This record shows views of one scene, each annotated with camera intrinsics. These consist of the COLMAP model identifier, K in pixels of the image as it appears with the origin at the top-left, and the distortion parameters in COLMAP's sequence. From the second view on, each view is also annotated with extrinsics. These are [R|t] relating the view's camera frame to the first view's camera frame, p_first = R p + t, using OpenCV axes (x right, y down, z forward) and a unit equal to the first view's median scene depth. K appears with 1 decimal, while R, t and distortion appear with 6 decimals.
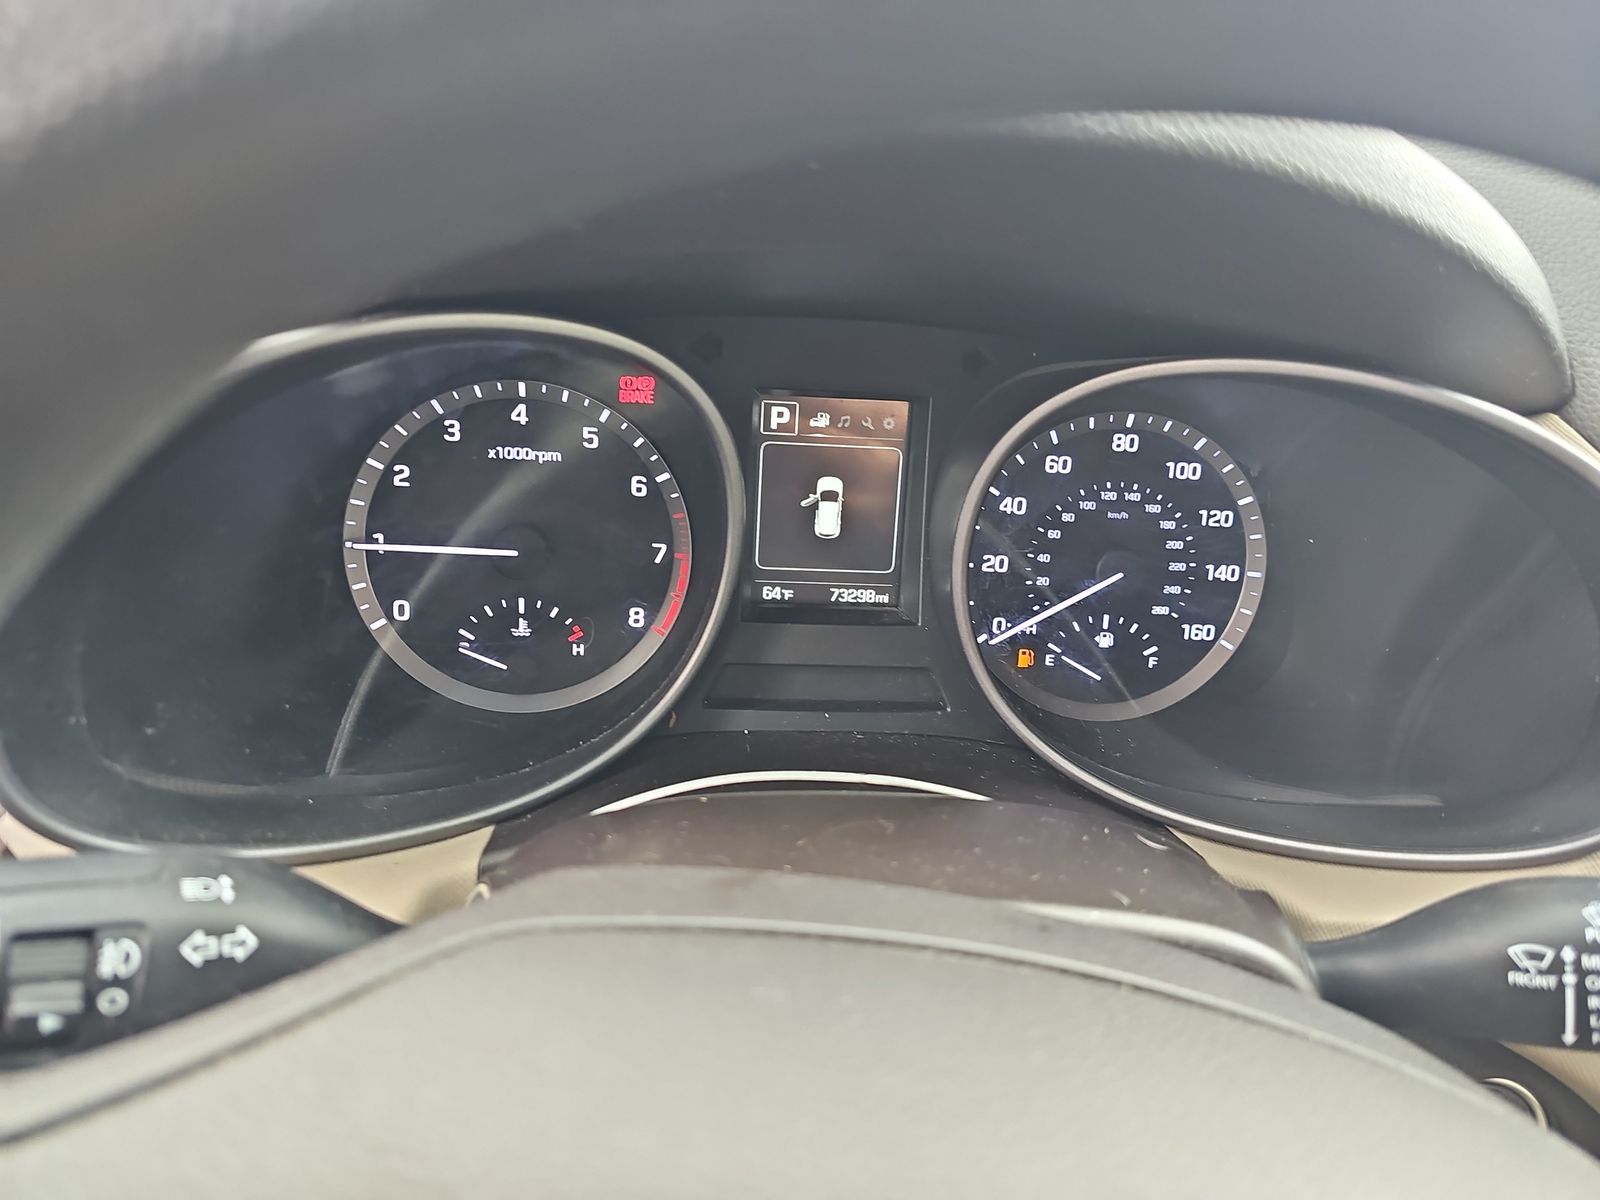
lens RADIAL K [[1087.7, 0, 787.6], [0, 1087.7, 603.0], [0, 0, 1]] dist [0.047025, -0.042279]
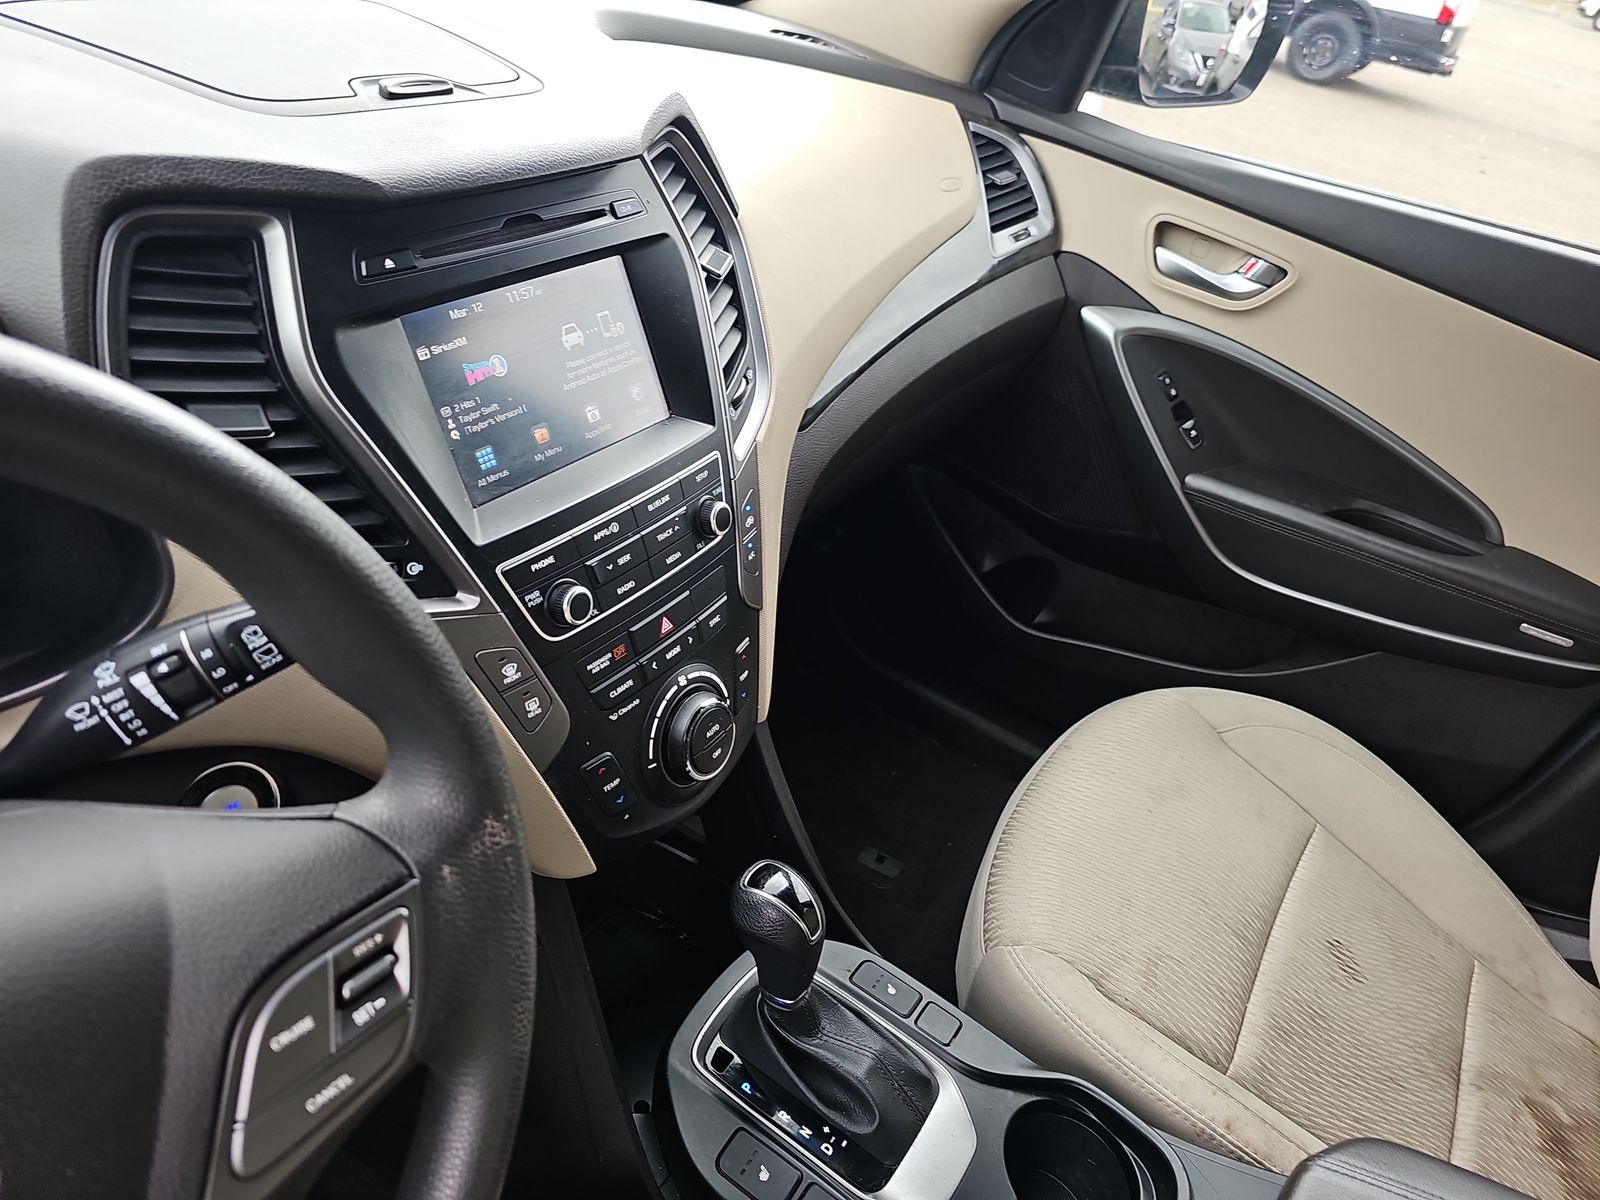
lens RADIAL K [[1080.3, 0, 799.6], [0, 1080.3, 614.9], [0, 0, 1]] dist [0.042502, -0.052673]
pose [[0.617131, -0.456302, 0.641045, 0.209178], [0.321509, 0.889803, 0.323855, 0.004105], [-0.718179, 0.006241, 0.695830, -0.544670]]
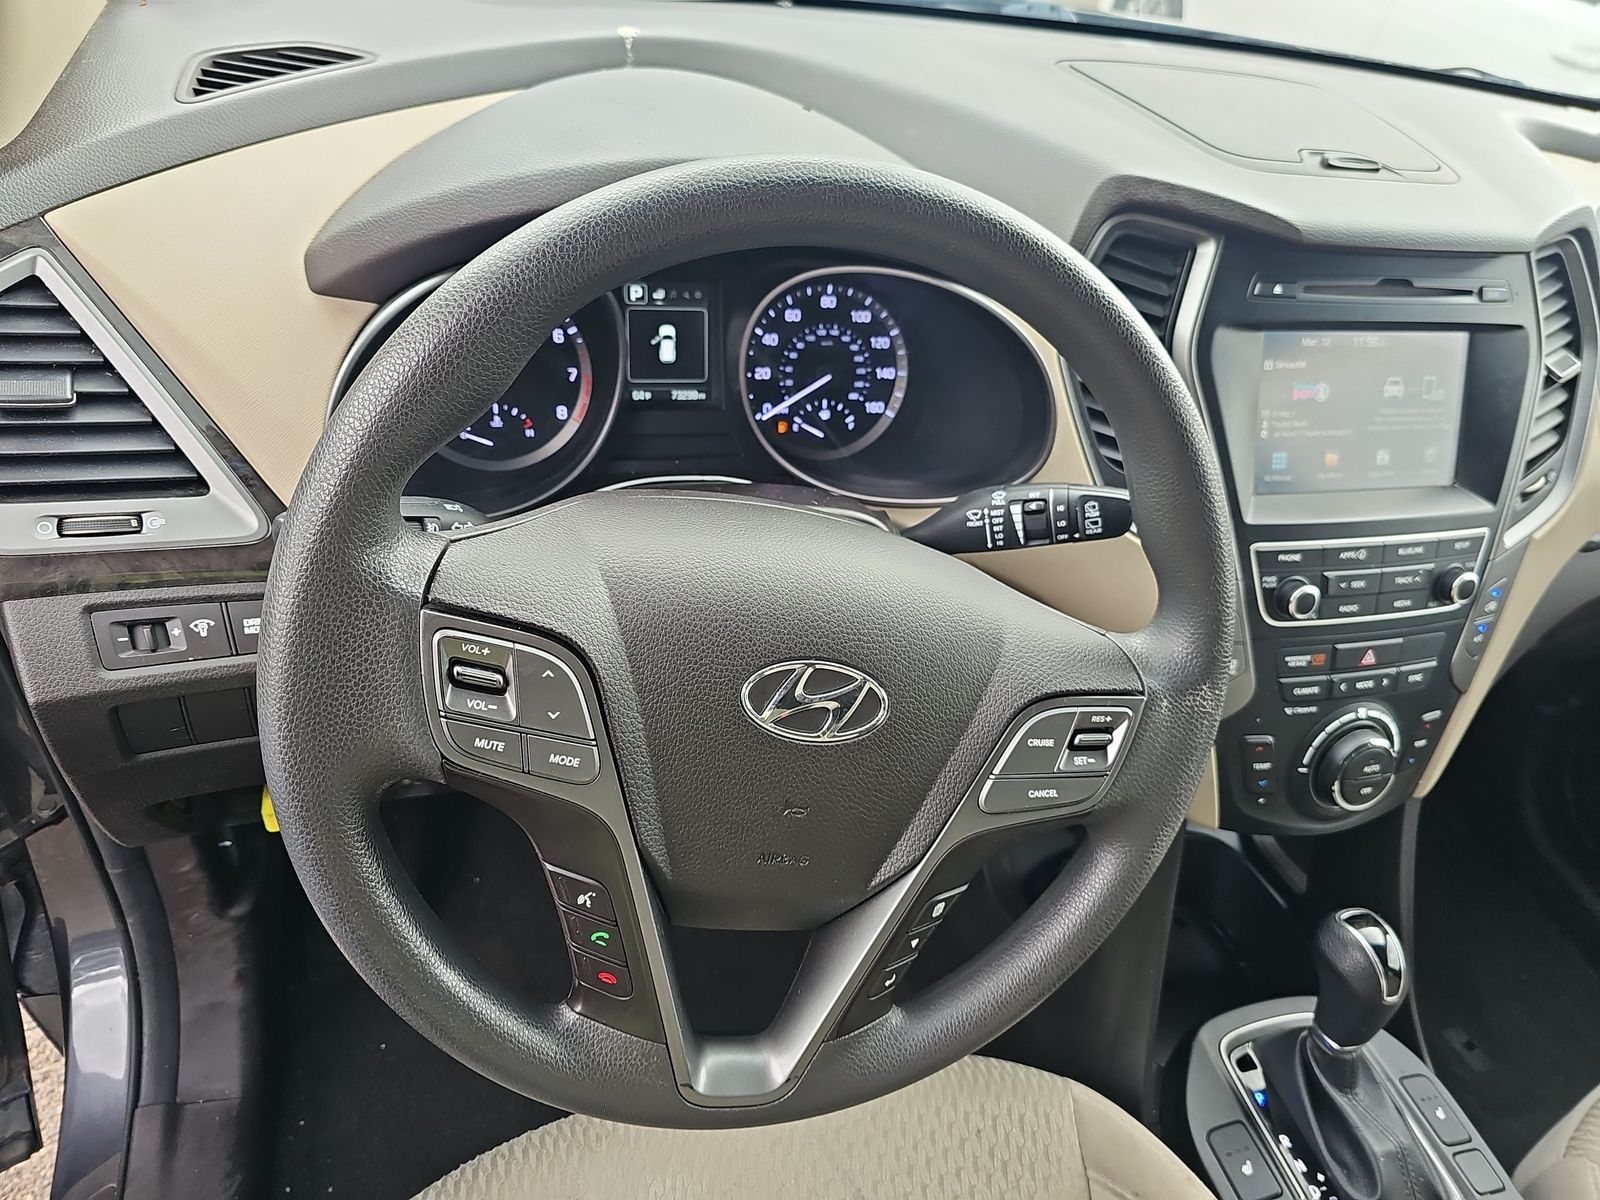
lens RADIAL K [[1101.0, 0, 800.0], [0, 1101.0, 600.0], [0, 0, 1]] dist [0.036930, -0.045616]
pose [[0.977263, -0.083643, 0.194834, -0.133311], [0.055666, 0.987881, 0.144889, 0.073087], [-0.204592, -0.130749, 0.970076, -0.821611]]
